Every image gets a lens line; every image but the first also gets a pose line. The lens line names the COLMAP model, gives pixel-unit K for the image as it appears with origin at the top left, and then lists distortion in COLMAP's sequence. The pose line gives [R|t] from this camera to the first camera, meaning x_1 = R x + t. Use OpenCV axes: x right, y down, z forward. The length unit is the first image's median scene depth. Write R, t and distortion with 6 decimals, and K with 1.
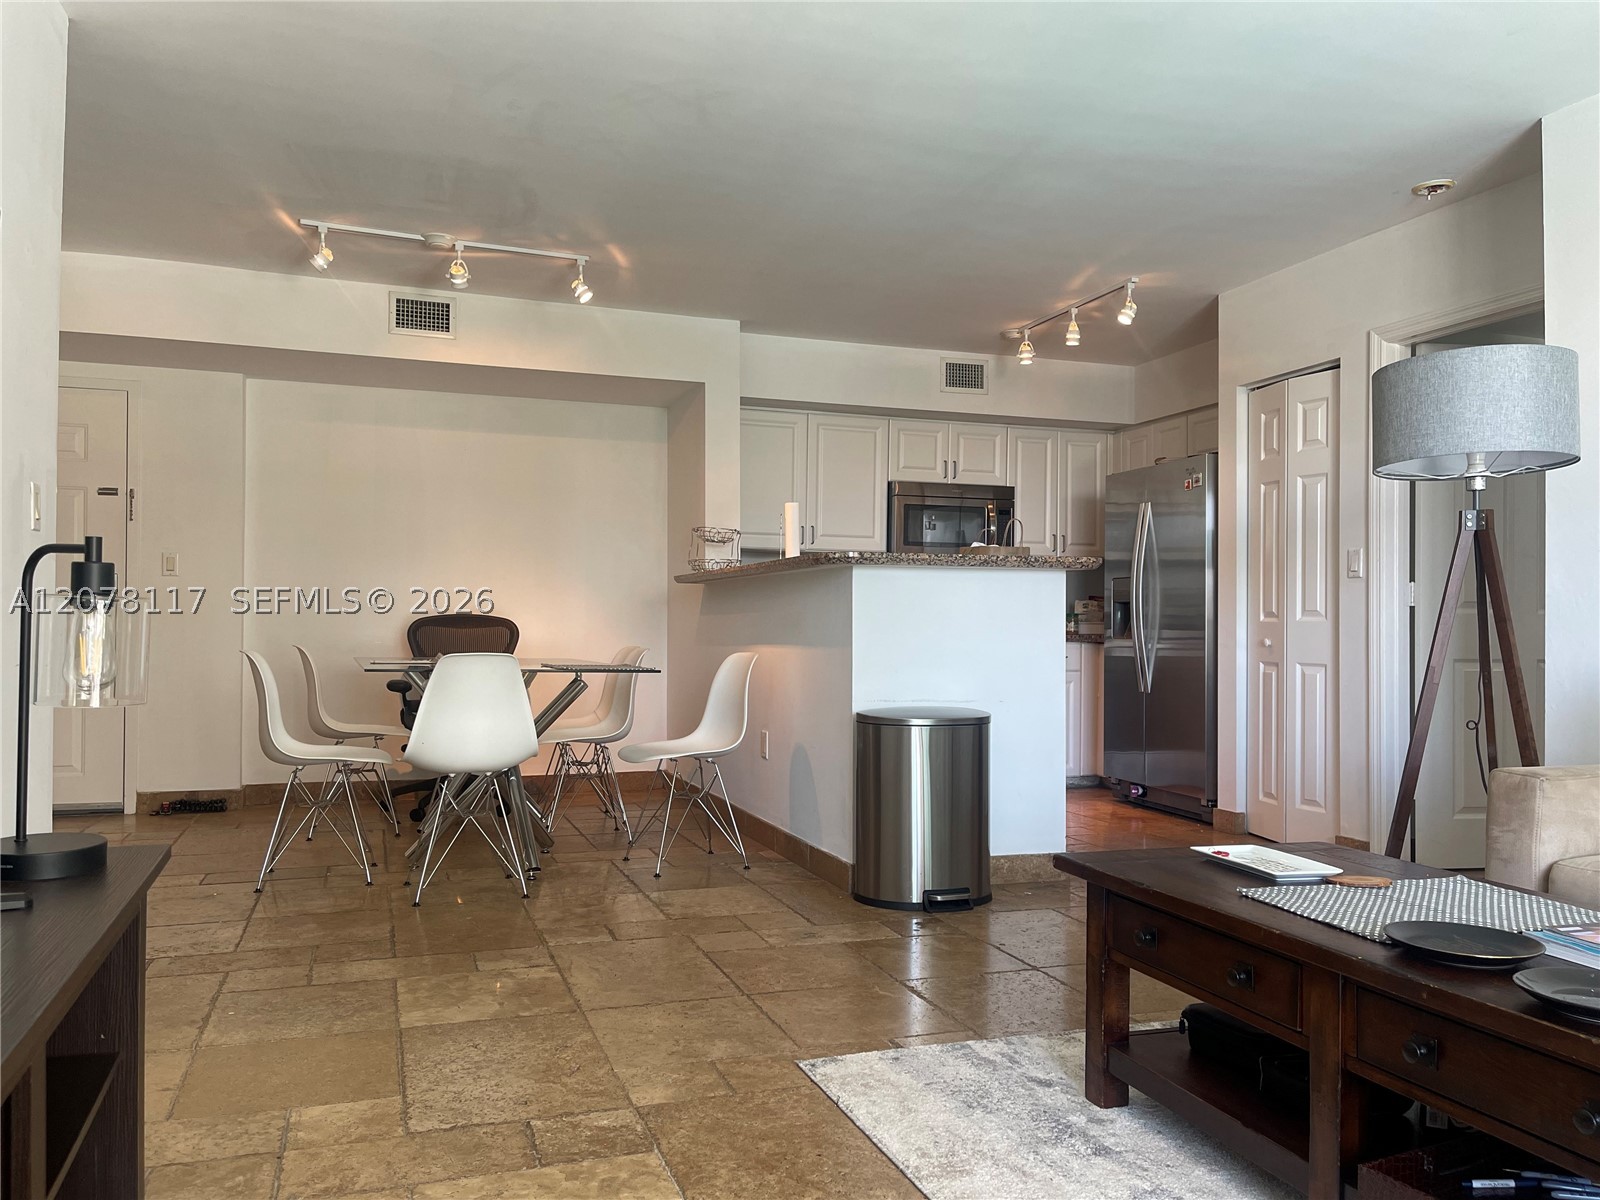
lens RADIAL K [[1207.4, 0, 796.1], [0, 1207.4, 613.1], [0, 0, 1]] dist [0.073017, -0.086158]
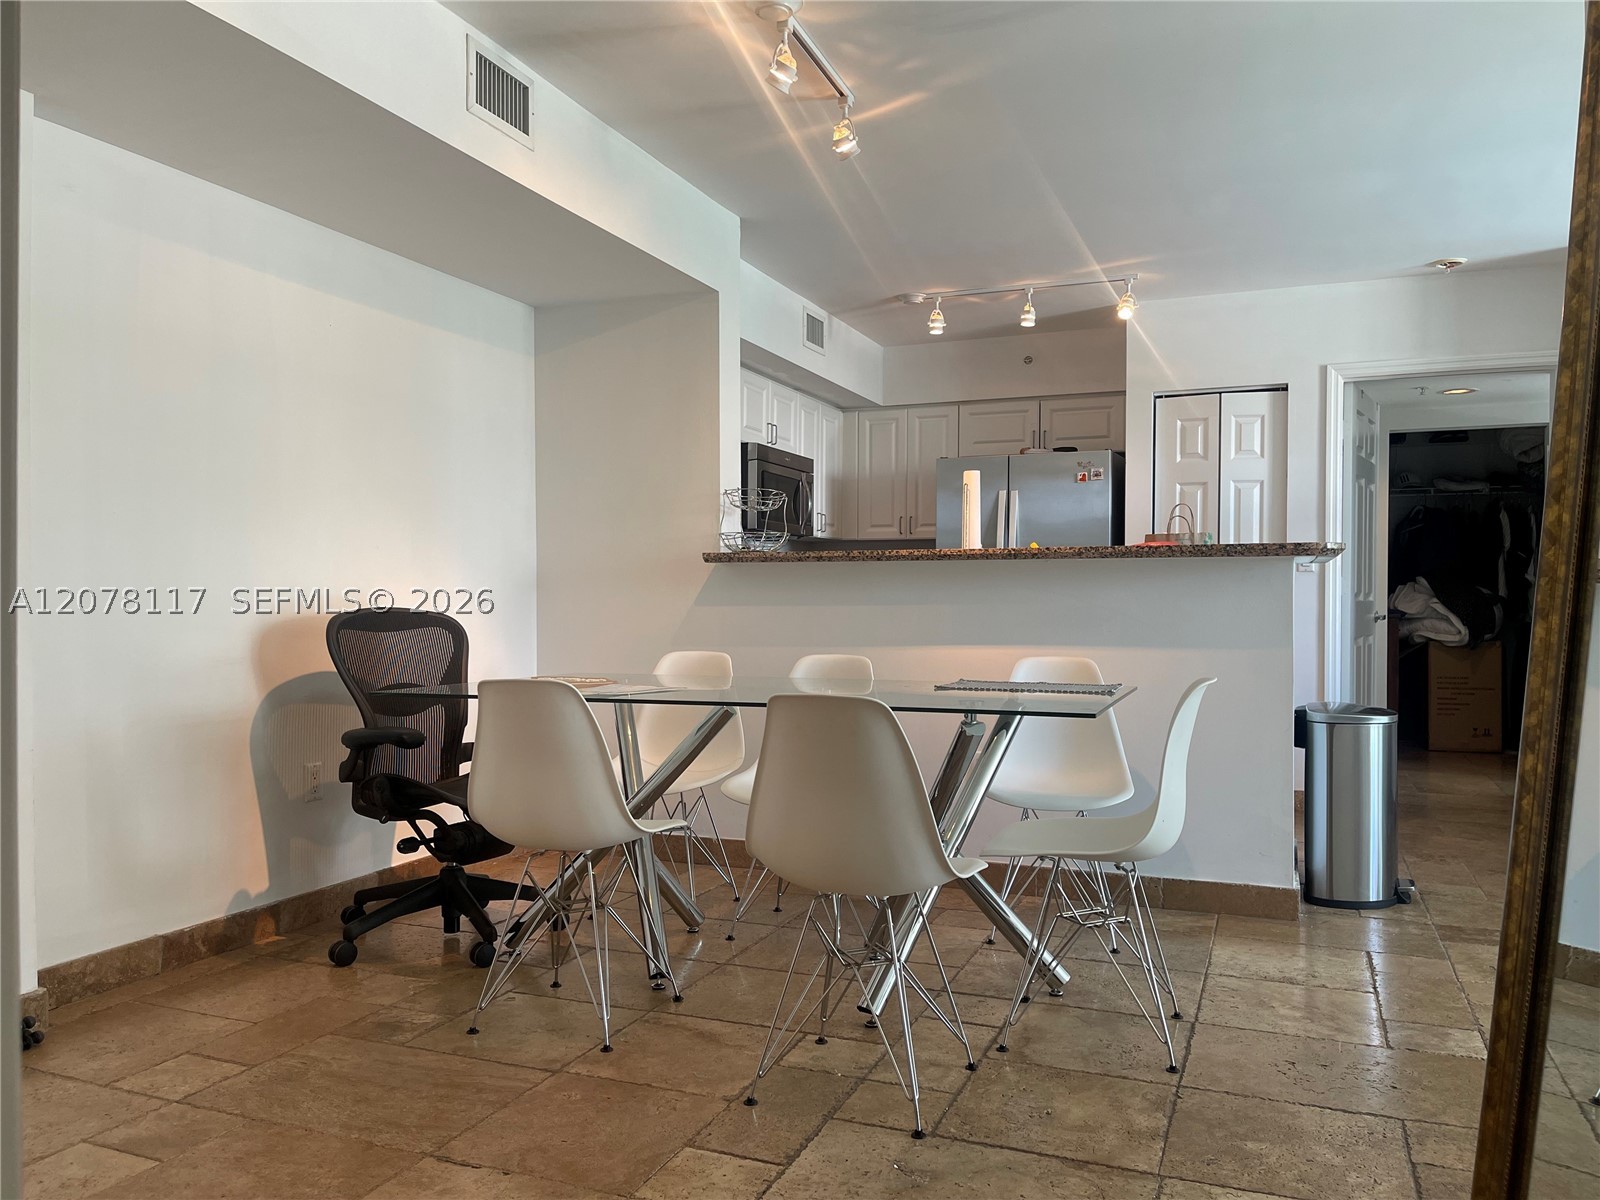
lens RADIAL K [[1207.4, 0, 802.0], [0, 1207.4, 605.2], [0, 0, 1]] dist [0.073017, -0.086158]
pose [[0.658105, -0.010910, 0.752848, -0.641087], [-0.005473, 0.999799, 0.019273, -0.013972], [-0.752907, -0.016804, 0.657913, 0.498451]]
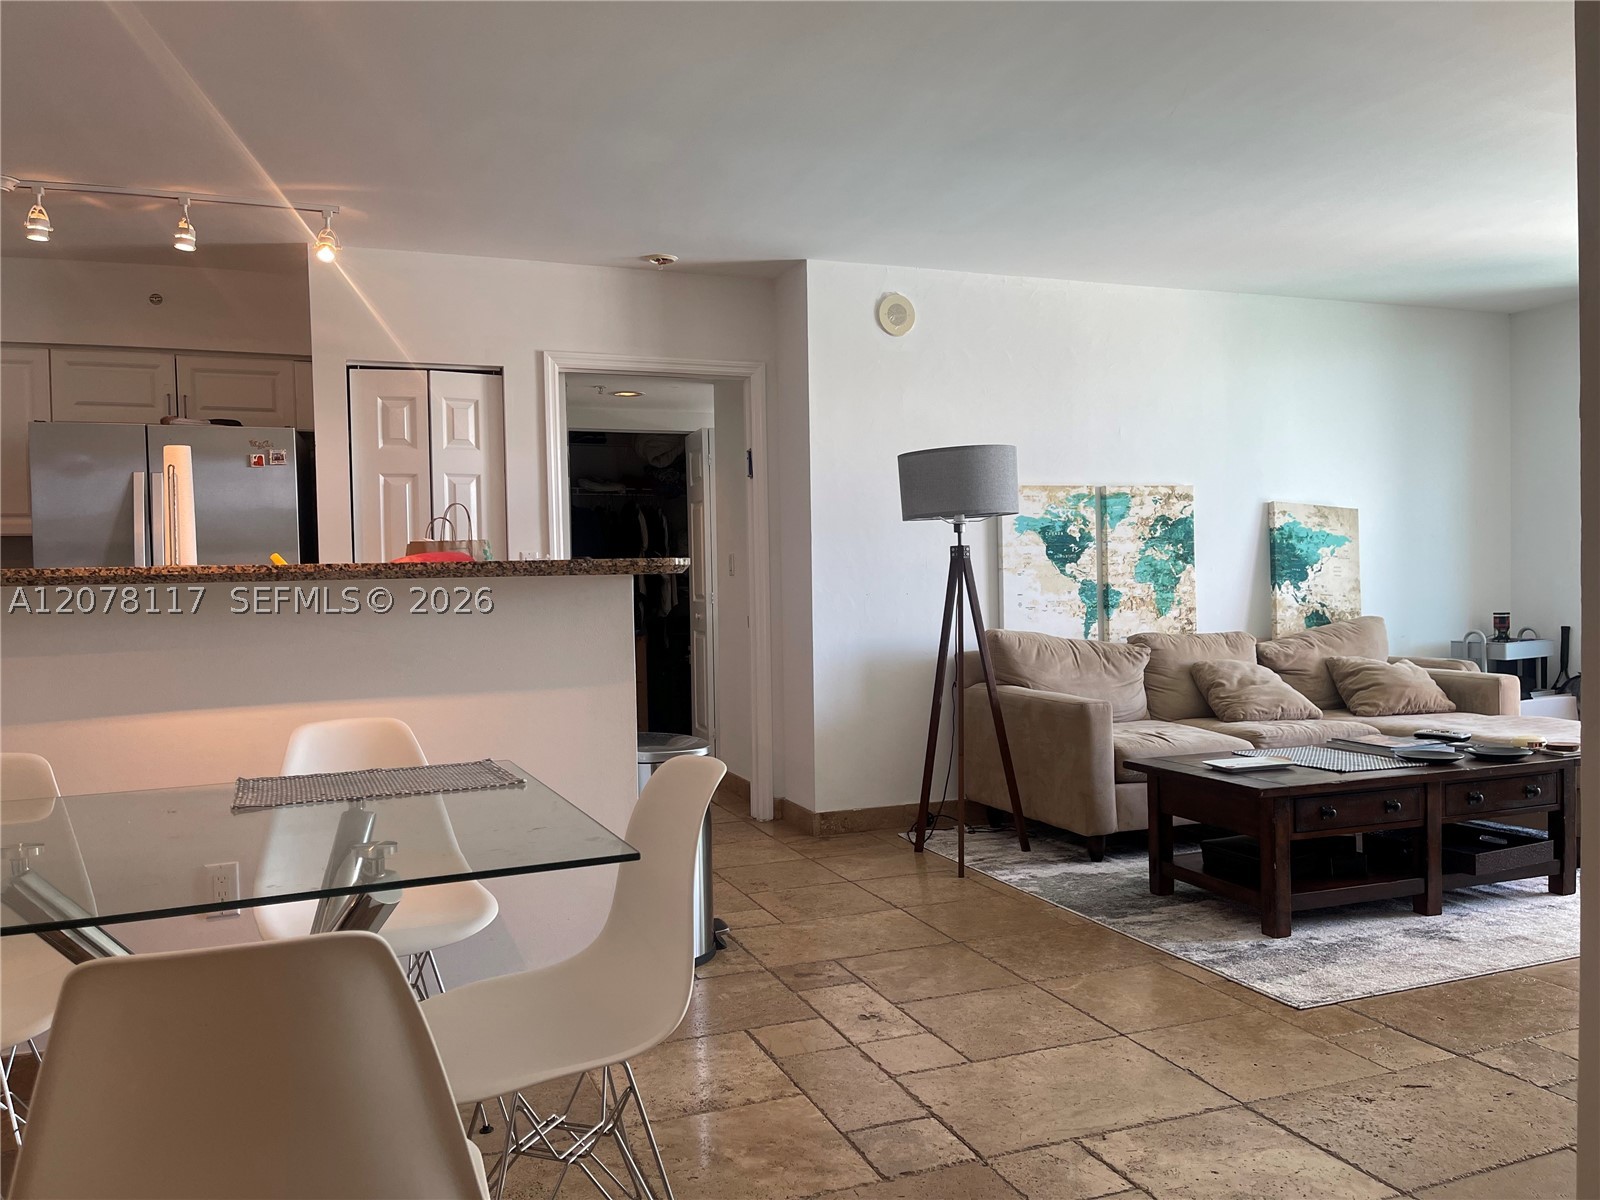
lens RADIAL K [[1207.4, 0, 794.8], [0, 1207.4, 611.1], [0, 0, 1]] dist [0.073017, -0.086158]
pose [[-0.026967, -0.035911, 0.998991, -0.519782], [0.009574, 0.999299, 0.036180, -0.031171], [-0.999590, 0.010540, -0.026605, 0.673829]]
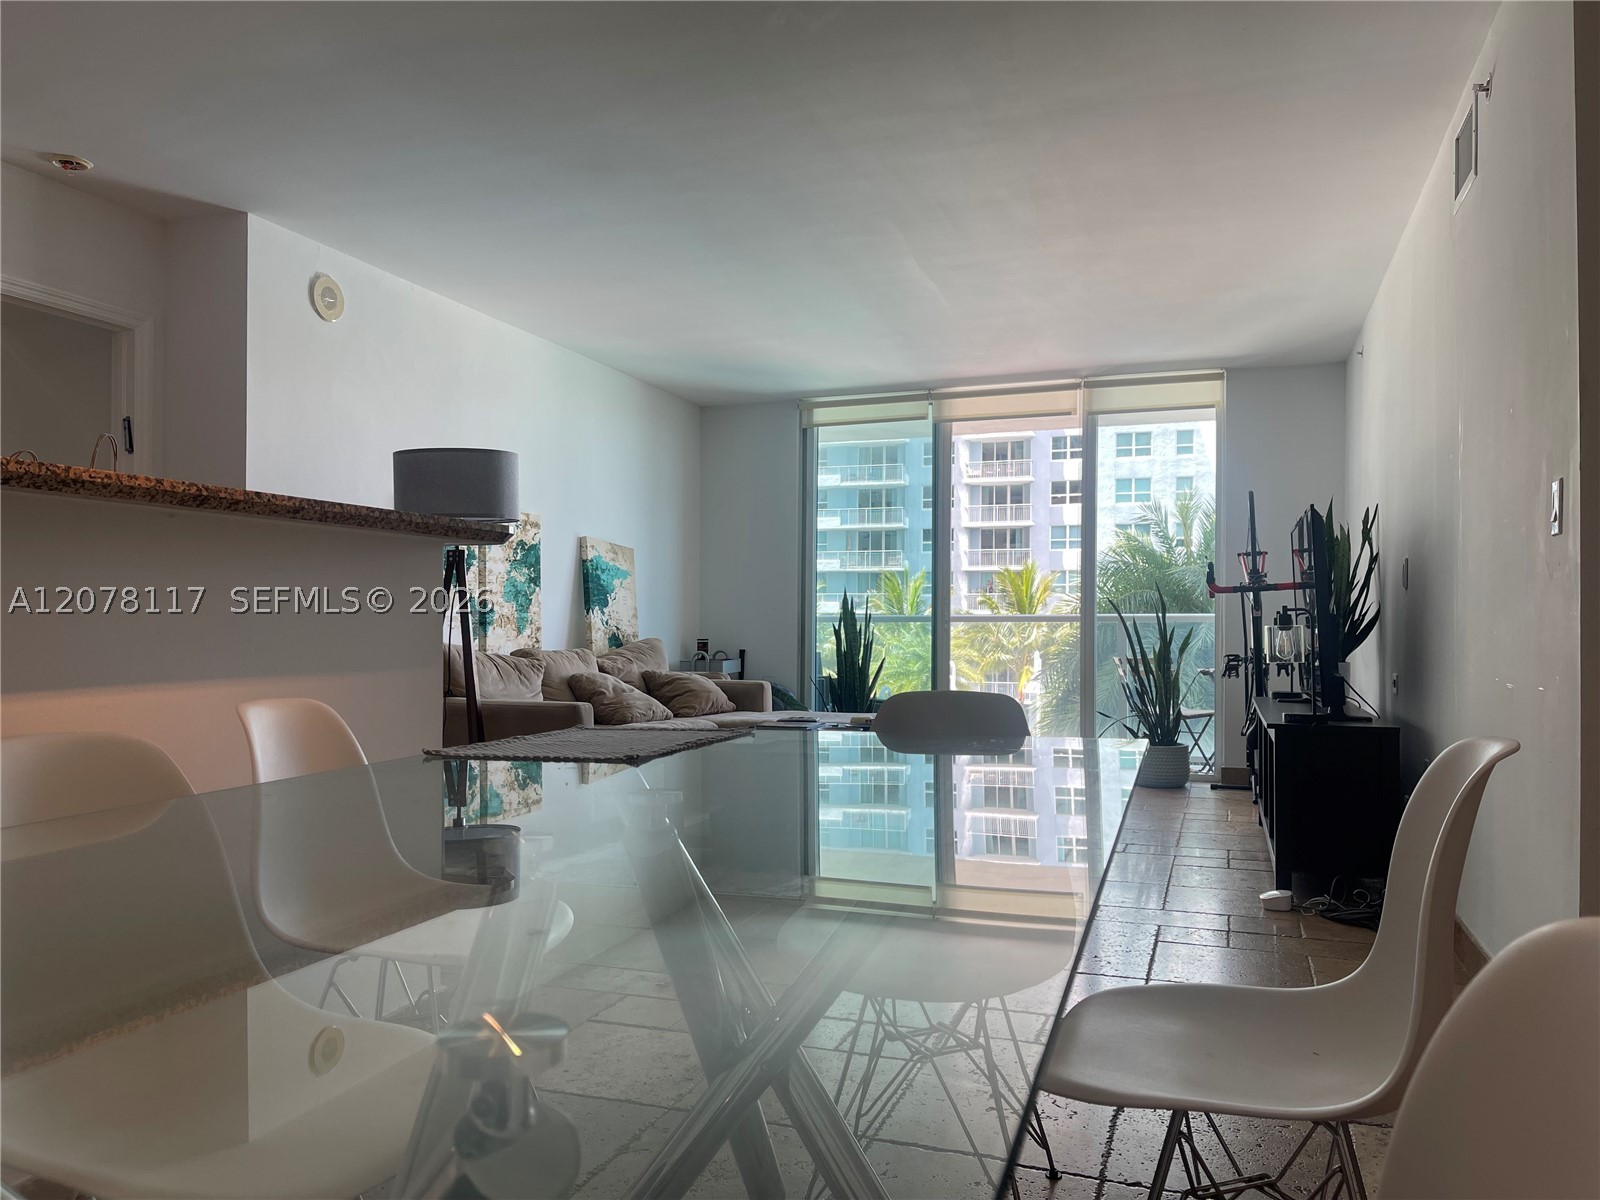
lens RADIAL K [[1207.4, 0, 794.7], [0, 1207.4, 607.0], [0, 0, 1]] dist [0.073017, -0.086158]
pose [[-0.777440, -0.001332, 0.628955, -0.383283], [-0.016591, 0.999693, -0.018391, 0.004064], [-0.628738, -0.024733, -0.777224, 1.025783]]
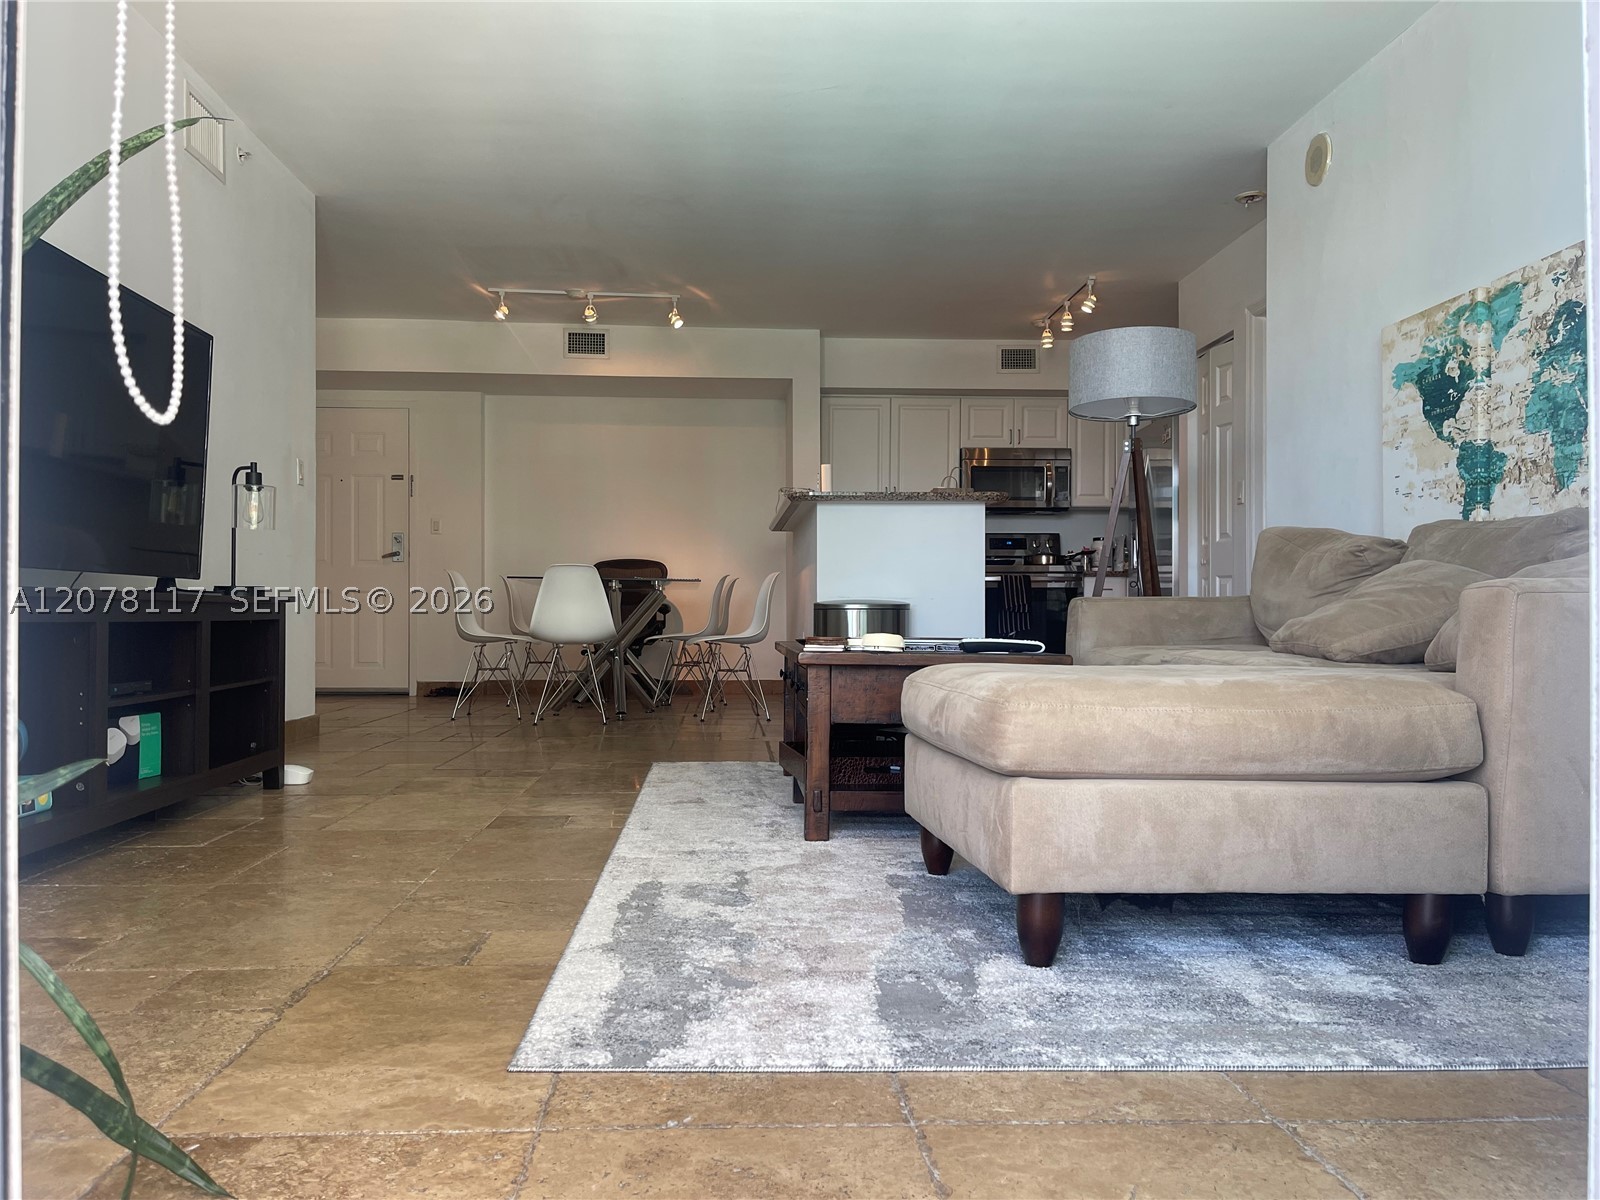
lens RADIAL K [[1207.4, 0, 796.4], [0, 1207.4, 610.6], [0, 0, 1]] dist [0.073017, -0.086158]
pose [[0.962534, -0.007774, -0.271050, 0.301572], [0.008717, 0.999959, 0.002279, 0.063219], [0.271021, -0.004556, 0.962563, -0.285365]]
